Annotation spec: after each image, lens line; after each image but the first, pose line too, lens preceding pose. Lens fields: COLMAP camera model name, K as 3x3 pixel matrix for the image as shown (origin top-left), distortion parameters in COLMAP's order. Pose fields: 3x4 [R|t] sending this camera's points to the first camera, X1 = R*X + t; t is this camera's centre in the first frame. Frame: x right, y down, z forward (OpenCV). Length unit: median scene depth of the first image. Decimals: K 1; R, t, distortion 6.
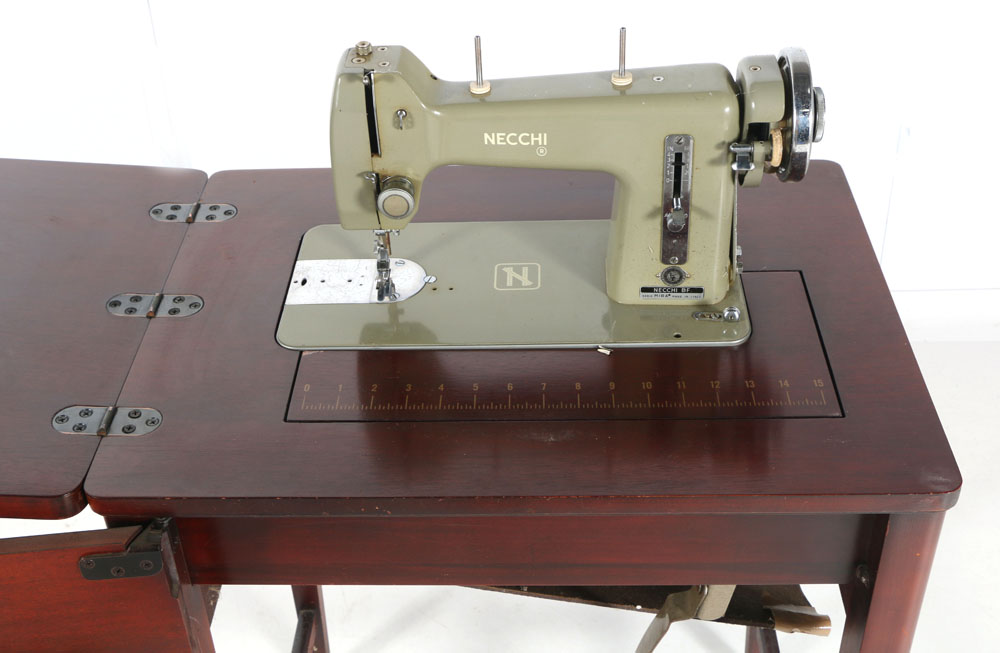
lens RADIAL K [[1273.3, 0, 500.0], [0, 1273.3, 326.5], [0, 0, 1]] dist [-0.011540, -0.031575]
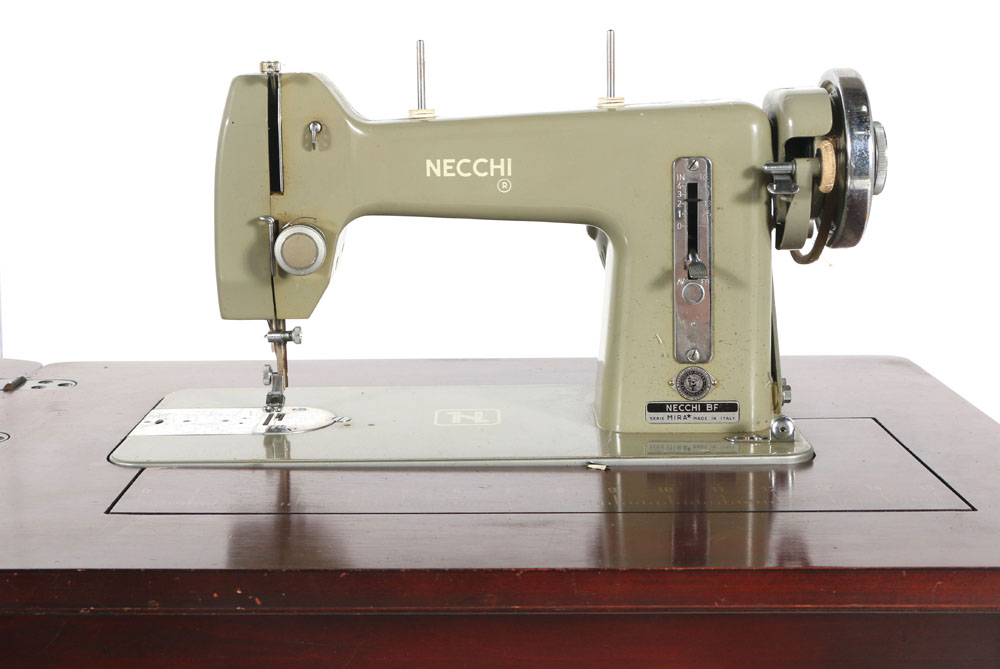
lens RADIAL K [[1559.9, 0, 456.5], [0, 1559.9, 284.8], [0, 0, 1]] dist [0.023915, 0.119310]
pose [[0.999776, 0.019378, 0.008568, -0.001264], [-0.012851, 0.876130, -0.481903, 0.344049], [-0.016845, 0.481685, 0.876183, 0.244863]]
